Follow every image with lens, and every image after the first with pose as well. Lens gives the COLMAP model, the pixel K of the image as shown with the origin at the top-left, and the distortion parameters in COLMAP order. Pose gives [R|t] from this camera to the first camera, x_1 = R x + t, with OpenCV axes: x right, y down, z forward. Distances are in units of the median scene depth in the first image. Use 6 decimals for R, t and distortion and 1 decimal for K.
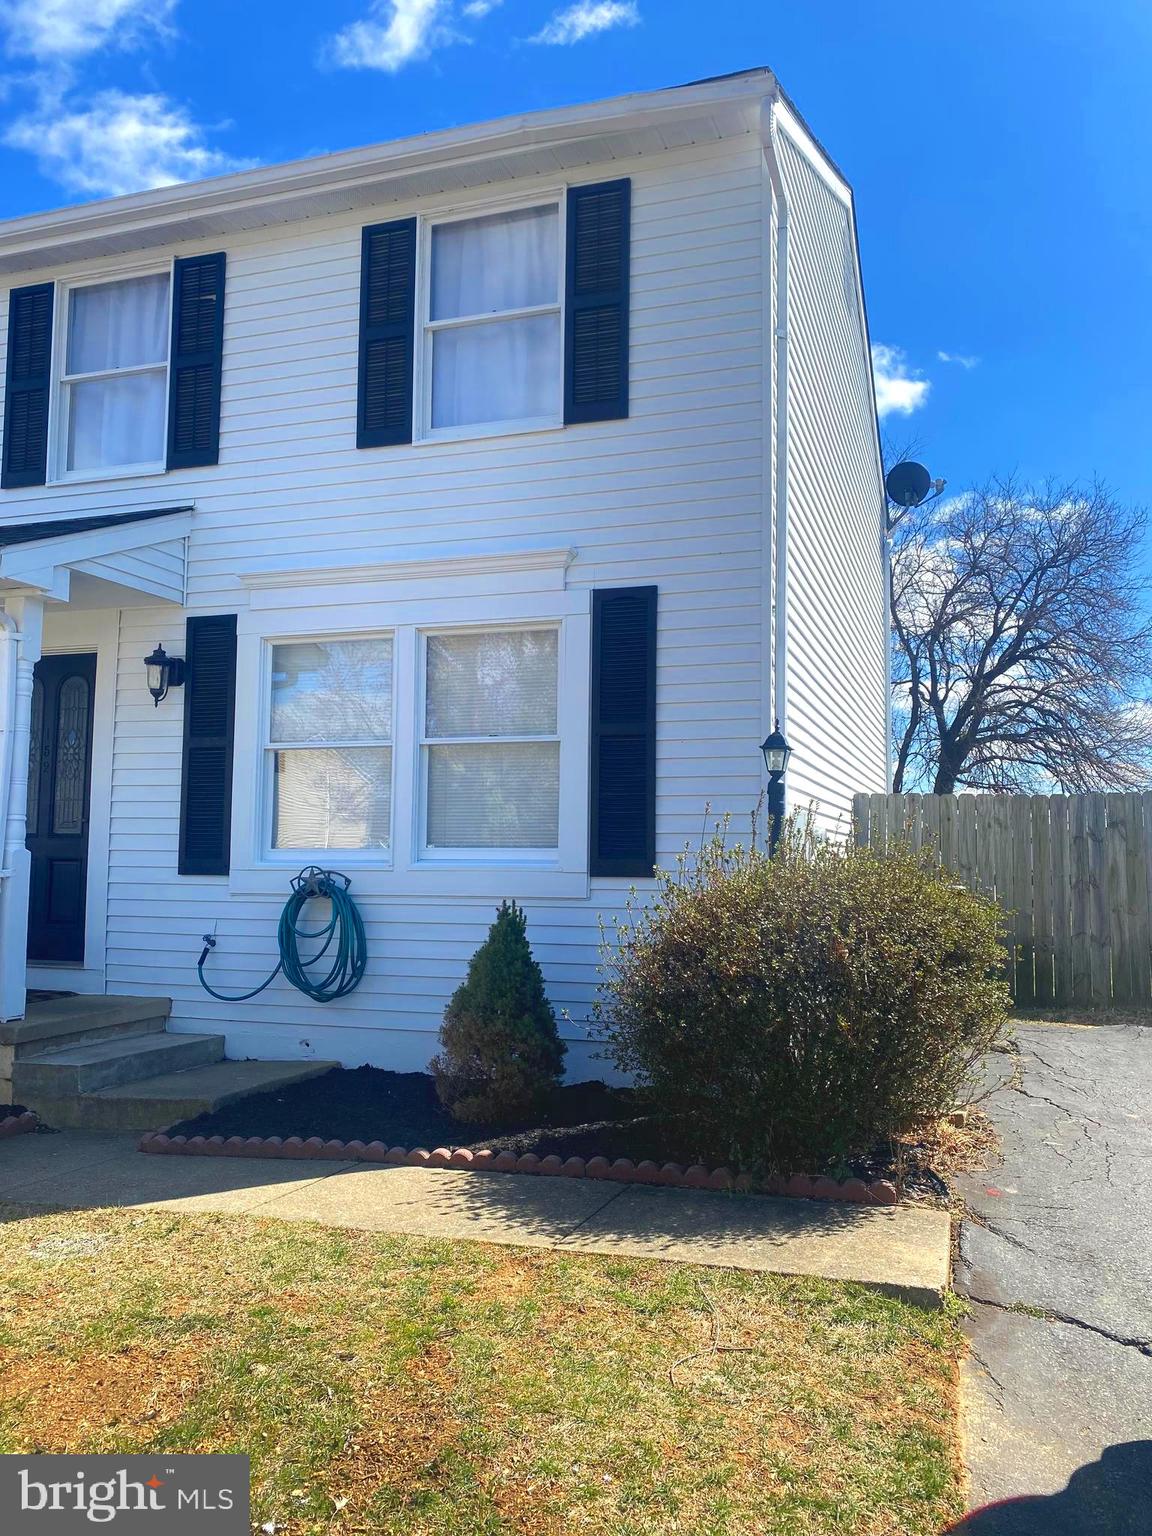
lens RADIAL K [[1190.9, 0, 582.8], [0, 1190.9, 760.2], [0, 0, 1]] dist [0.066957, -0.146189]
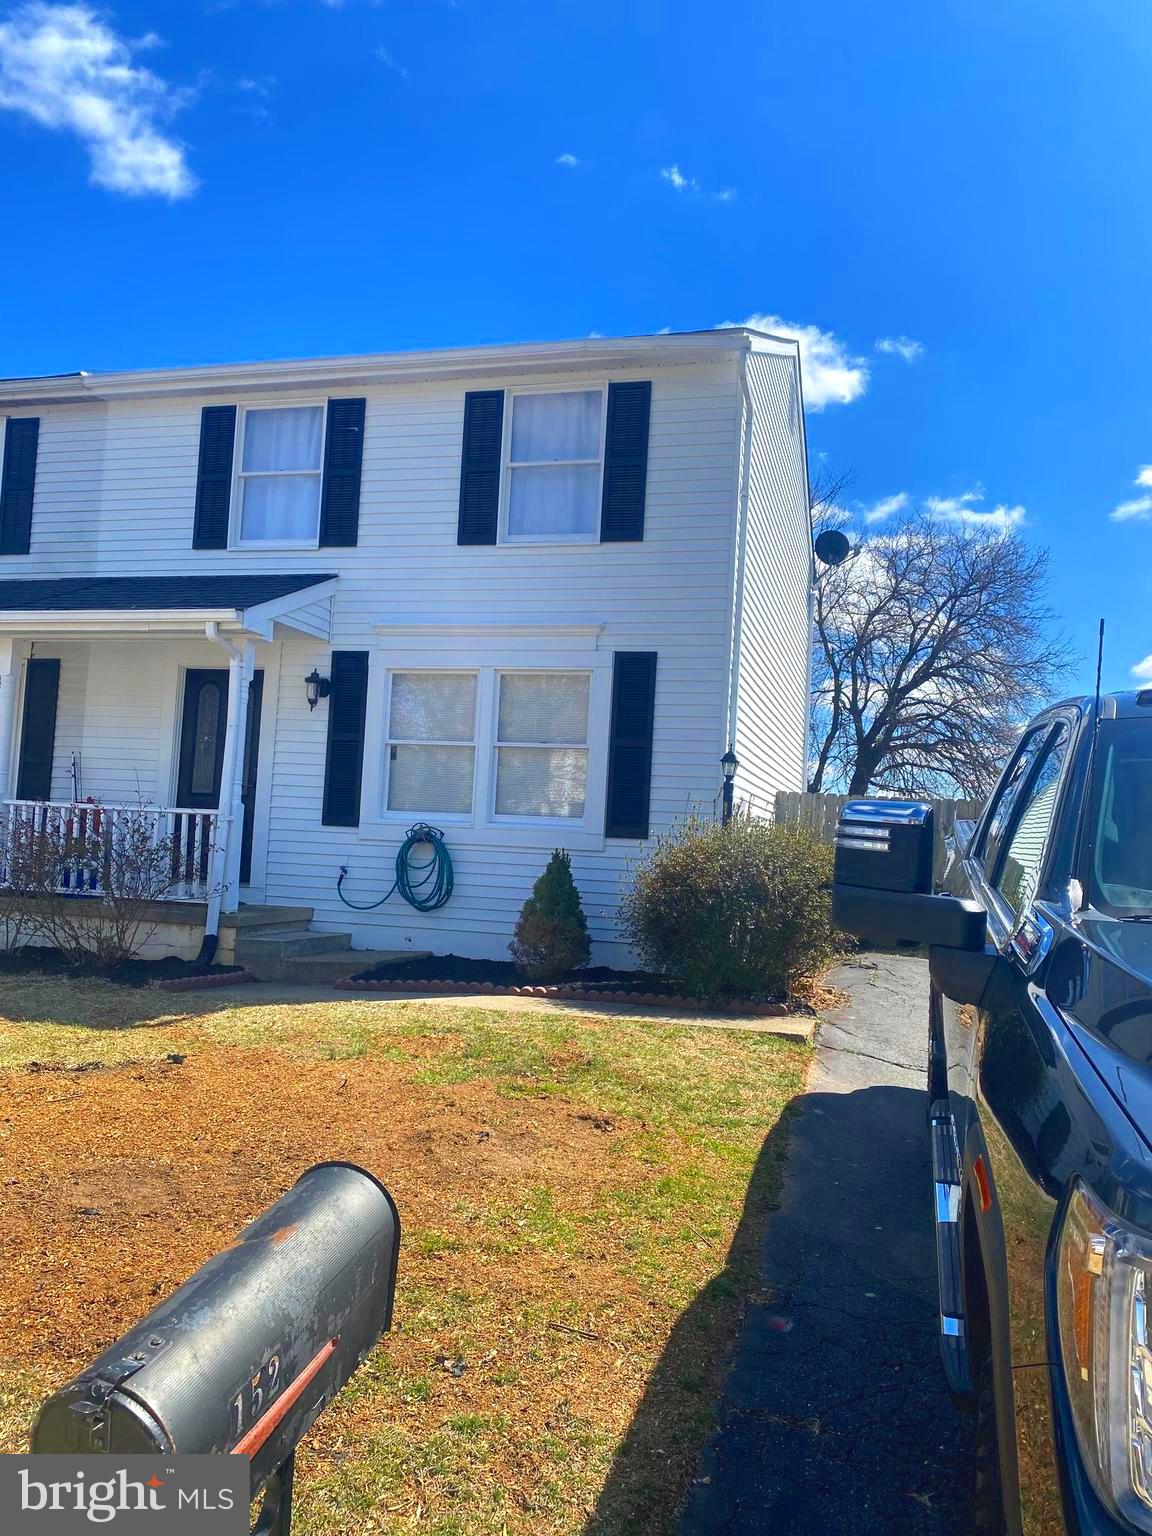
lens RADIAL K [[1142.6, 0, 576.0], [0, 1142.6, 768.0], [0, 0, 1]] dist [0.094840, -0.126214]
pose [[0.997750, 0.046564, 0.048243, -0.095456], [-0.047400, 0.998742, 0.016343, -0.013102], [-0.047422, -0.018593, 0.998702, -0.429164]]
